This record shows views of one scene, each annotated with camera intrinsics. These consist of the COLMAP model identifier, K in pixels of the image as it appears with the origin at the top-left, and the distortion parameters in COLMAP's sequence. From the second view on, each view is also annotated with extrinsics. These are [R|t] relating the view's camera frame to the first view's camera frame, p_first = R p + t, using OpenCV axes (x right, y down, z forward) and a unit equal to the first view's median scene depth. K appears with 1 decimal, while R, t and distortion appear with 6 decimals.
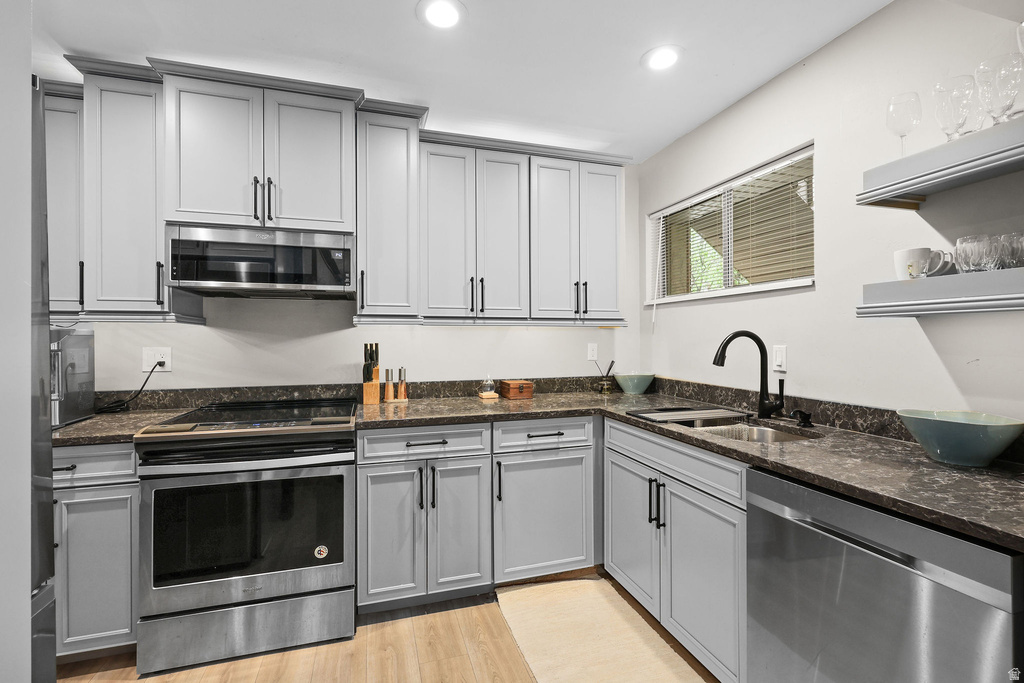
lens RADIAL K [[467.3, 0, 515.6], [0, 467.3, 340.0], [0, 0, 1]] dist [-0.000912, -0.000692]
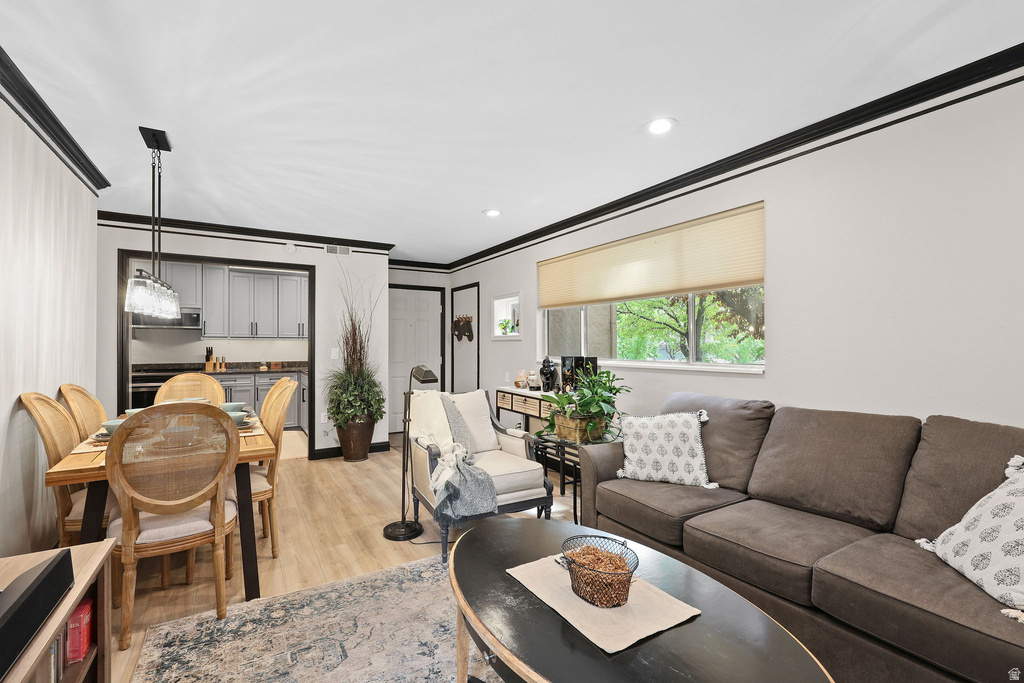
lens RADIAL K [[467.3, 0, 518.3], [0, 467.3, 340.0], [0, 0, 1]] dist [-0.000912, -0.000692]
pose [[0.974489, 0.001136, 0.224432, 0.876459], [0.003818, 0.999759, -0.021638, 0.034687], [-0.224402, 0.021943, 0.974250, -2.149828]]
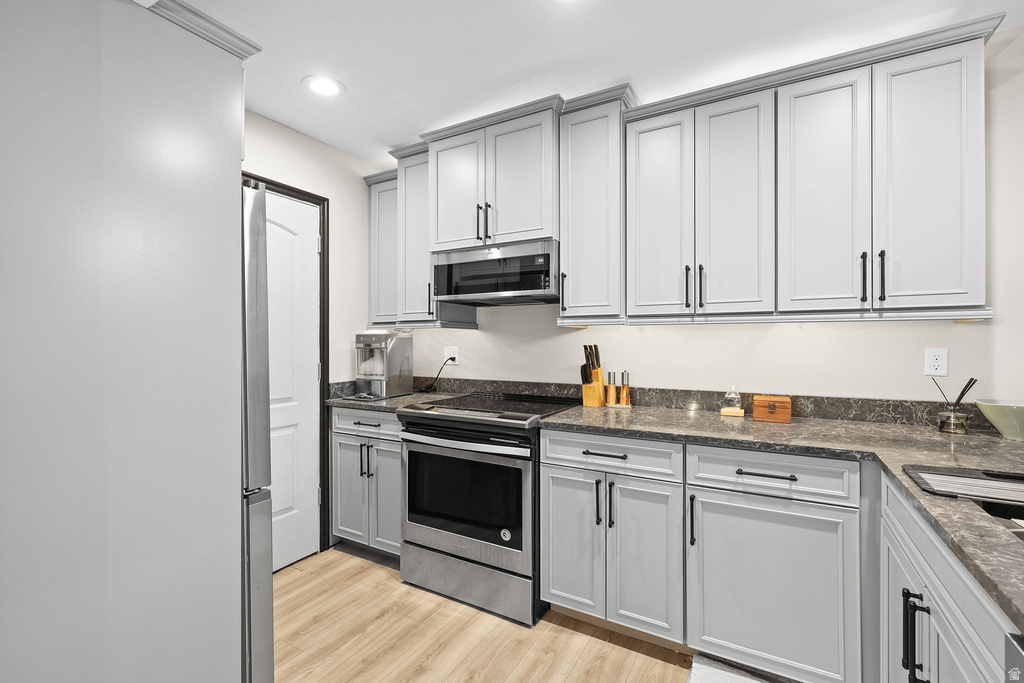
lens RADIAL K [[467.3, 0, 499.3], [0, 467.3, 341.7], [0, 0, 1]] dist [-0.000912, -0.000692]
pose [[0.658216, 0.002907, -0.752823, 0.341832], [-0.002084, 0.999996, 0.002038, -0.001177], [0.752826, 0.000227, 0.658220, 0.230117]]
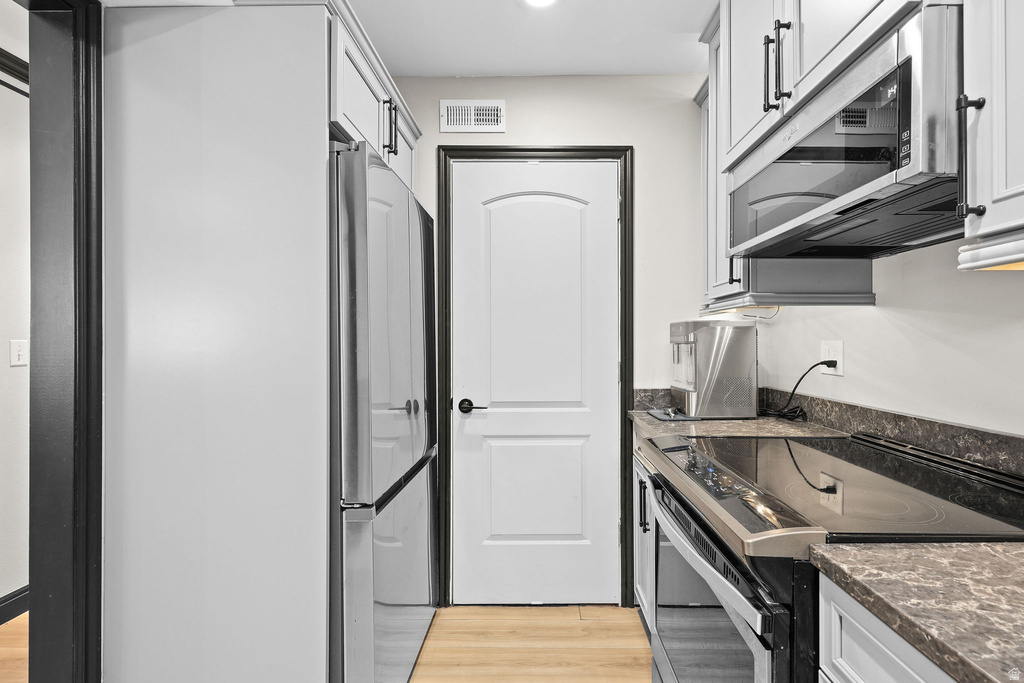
lens RADIAL K [[467.3, 0, 520.2], [0, 467.3, 340.0], [0, 0, 1]] dist [-0.000912, -0.000692]
pose [[-0.336210, 0.001528, -0.941786, 0.066711], [0.004847, 0.999988, -0.000108, 0.013392], [0.941775, -0.004602, -0.336213, 0.820878]]
